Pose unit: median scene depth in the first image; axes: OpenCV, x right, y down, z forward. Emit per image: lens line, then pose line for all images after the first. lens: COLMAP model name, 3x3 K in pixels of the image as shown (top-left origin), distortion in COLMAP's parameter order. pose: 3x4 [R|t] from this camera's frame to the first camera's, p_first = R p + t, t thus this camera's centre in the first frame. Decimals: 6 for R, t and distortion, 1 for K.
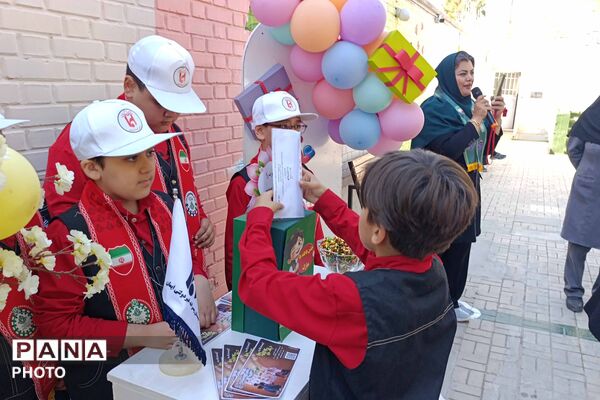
lens RADIAL K [[496.7, 0, 304.6], [0, 496.7, 210.1], [0, 0, 1]] dist [0.013083, -0.002978]
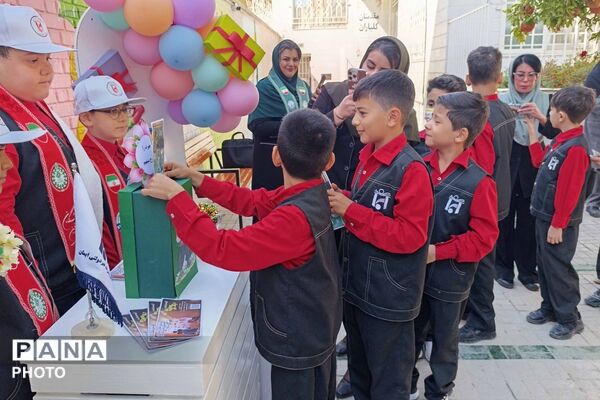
lens RADIAL K [[503.1, 0, 300.0], [0, 503.1, 200.0], [0, 0, 1]] dist [-0.002575, -0.005080]
pose [[0.927897, -0.134654, 0.347671, -0.102507], [0.135191, 0.990556, 0.022835, 0.039286], [-0.347462, 0.025814, 0.937339, -0.082094]]
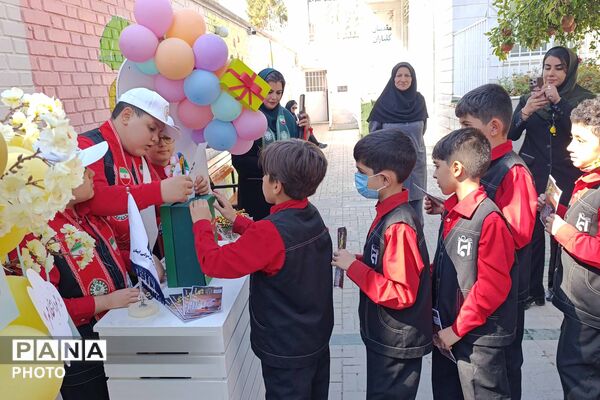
lens RADIAL K [[494.8, 0, 298.3], [0, 494.8, 197.7], [0, 0, 1]] dist [0.008139, -0.003911]
pose [[0.938915, -0.160524, 0.304419, -0.124209], [0.171045, 0.985231, -0.008026, 0.045272], [-0.298635, 0.059605, 0.952504, -0.288038]]
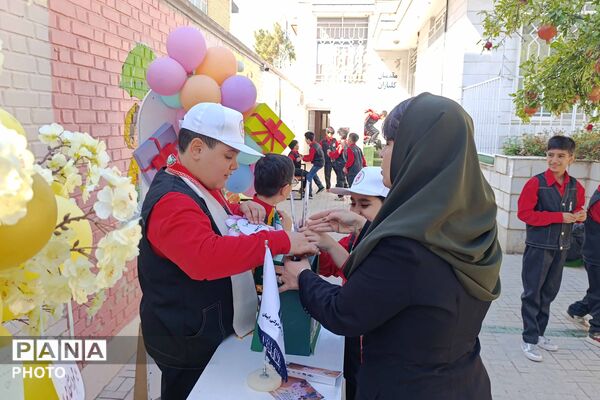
lens RADIAL K [[494.8, 0, 298.3], [0, 494.8, 197.7], [0, 0, 1]] dist [0.008139, -0.003911]
pose [[0.943532, -0.055193, 0.326650, -0.167471], [0.084677, 0.993450, -0.076730, -0.000530], [-0.320276, 0.100057, 0.942025, -0.208884]]
